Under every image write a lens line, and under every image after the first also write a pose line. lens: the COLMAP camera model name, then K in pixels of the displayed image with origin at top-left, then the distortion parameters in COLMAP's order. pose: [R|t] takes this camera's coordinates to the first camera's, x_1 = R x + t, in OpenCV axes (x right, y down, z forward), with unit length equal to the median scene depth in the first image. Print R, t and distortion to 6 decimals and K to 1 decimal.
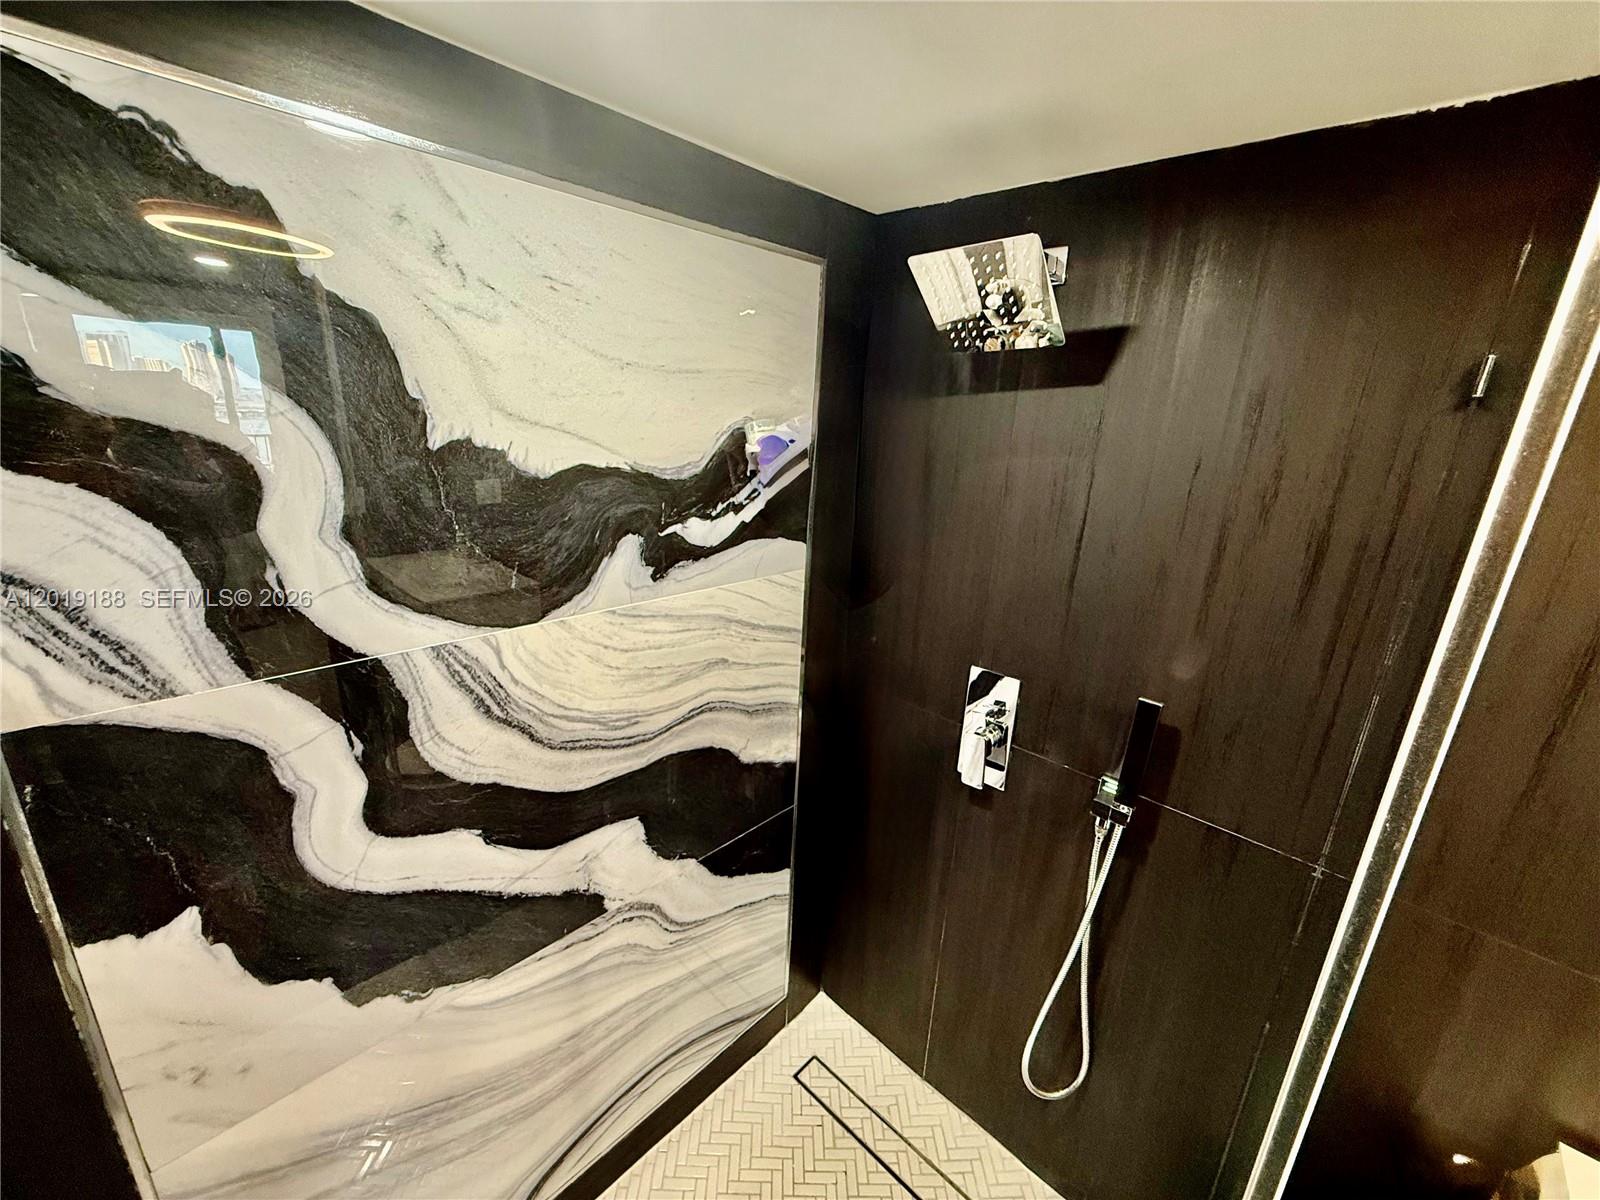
lens RADIAL K [[635.1, 0, 804.3], [0, 635.1, 597.7], [0, 0, 1]] dist [0.001182, 0.000267]
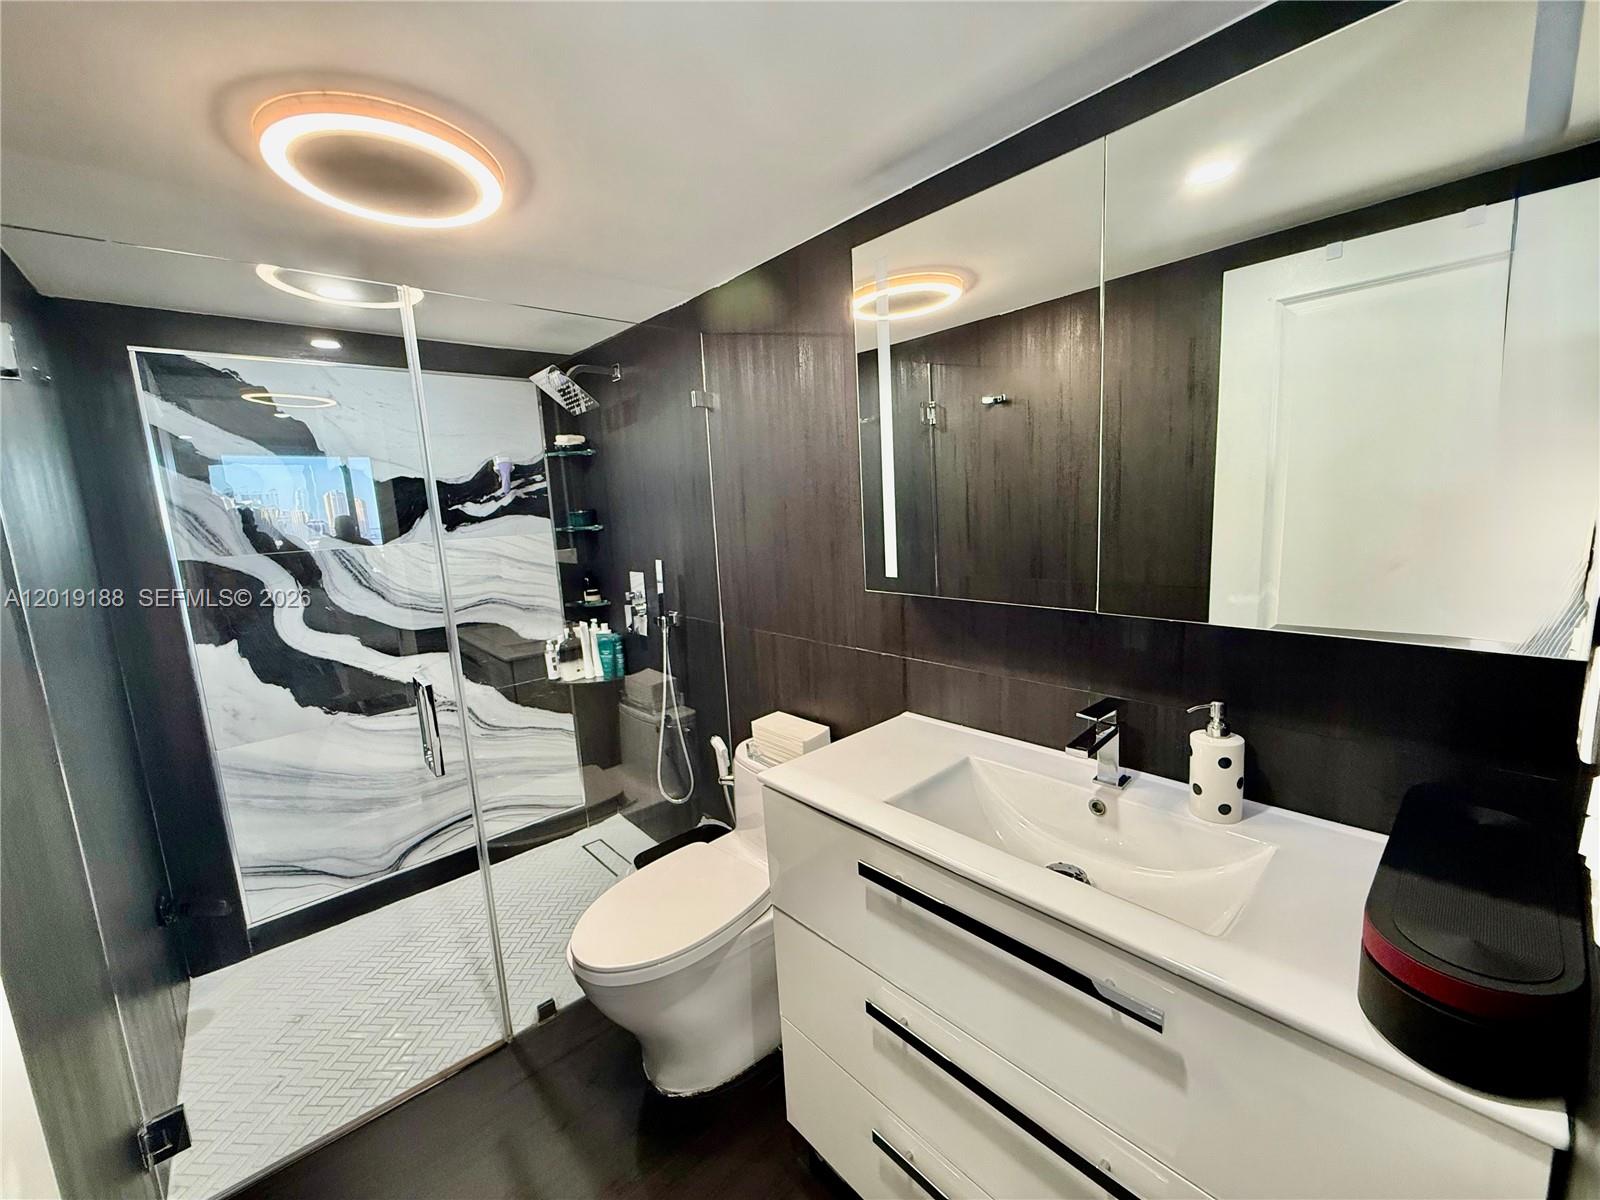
lens RADIAL K [[635.1, 0, 806.3], [0, 635.1, 600.1], [0, 0, 1]] dist [0.001182, 0.000267]
pose [[0.990096, -0.082024, -0.113941, 1.385688], [0.066106, 0.988354, -0.137065, 0.674430], [0.123857, 0.128176, 0.983987, -1.083093]]
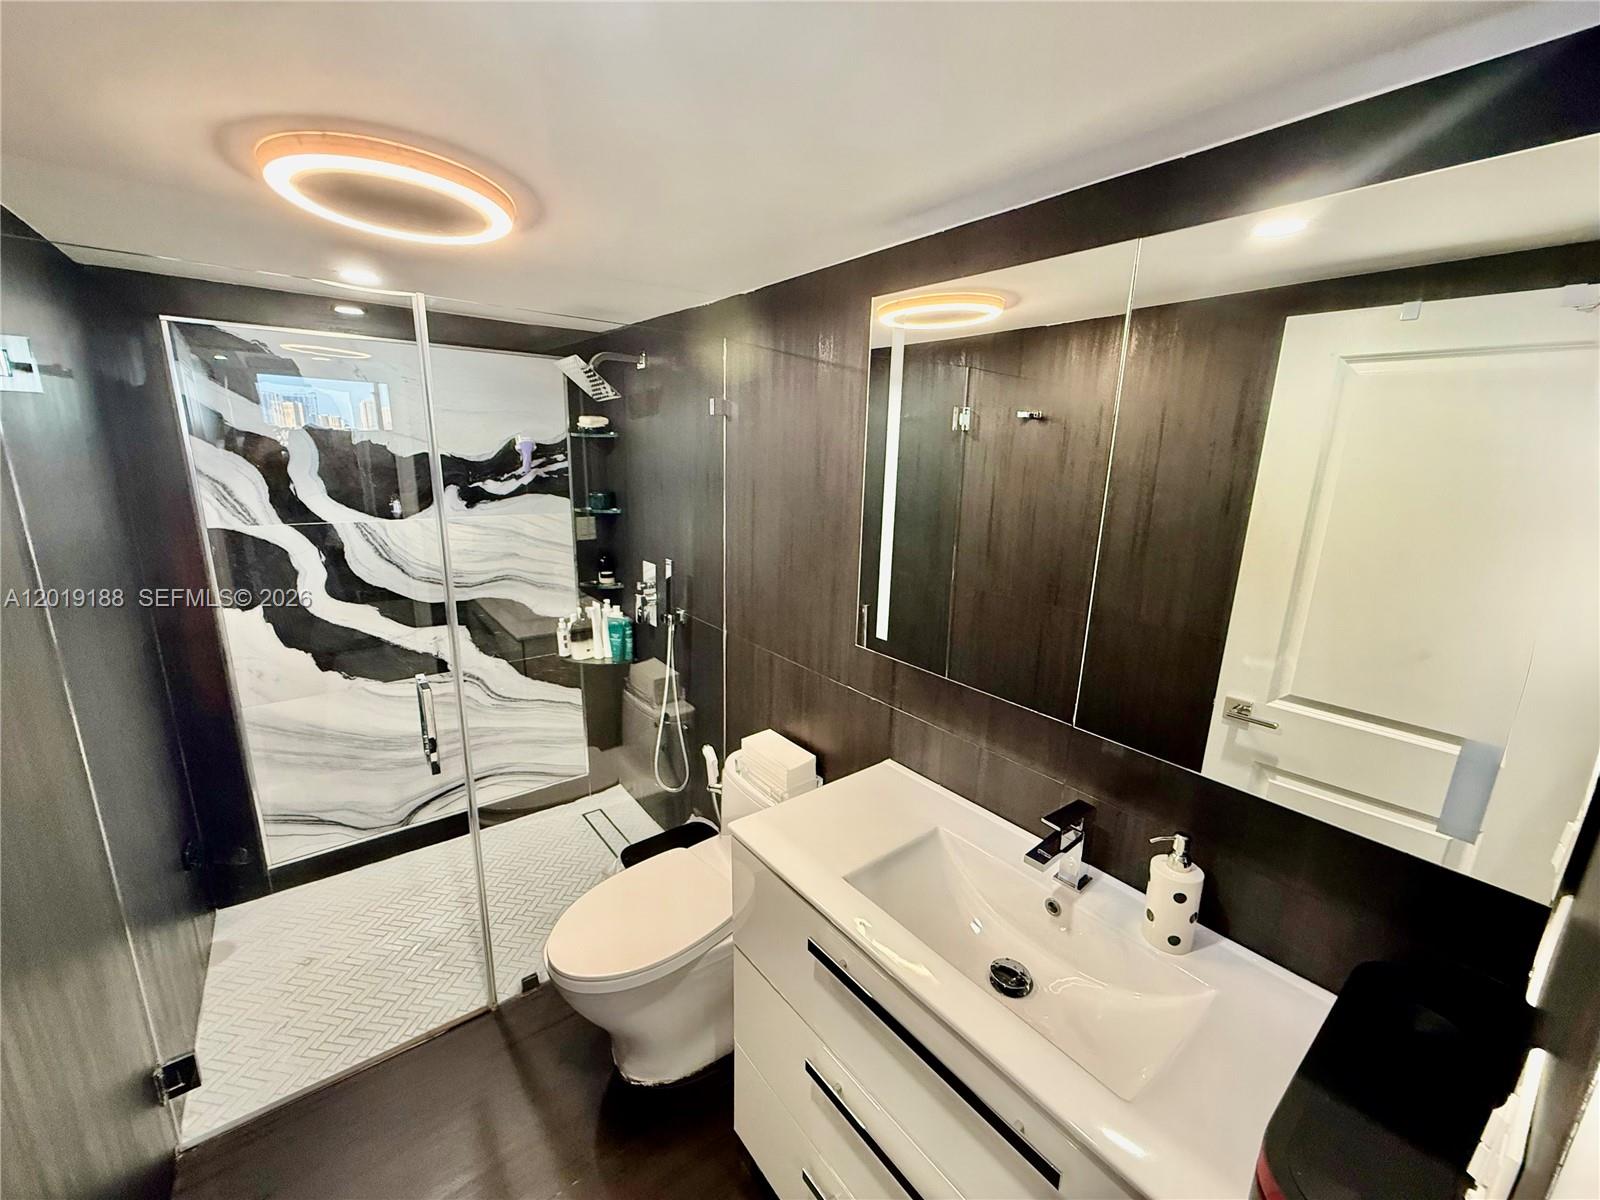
lens RADIAL K [[635.1, 0, 808.5], [0, 635.1, 597.9], [0, 0, 1]] dist [0.001182, 0.000267]
pose [[0.986303, 0.020408, -0.163679, 1.488070], [-0.029782, 0.998041, -0.055023, 0.426481], [0.162236, 0.059144, 0.984978, -1.084932]]
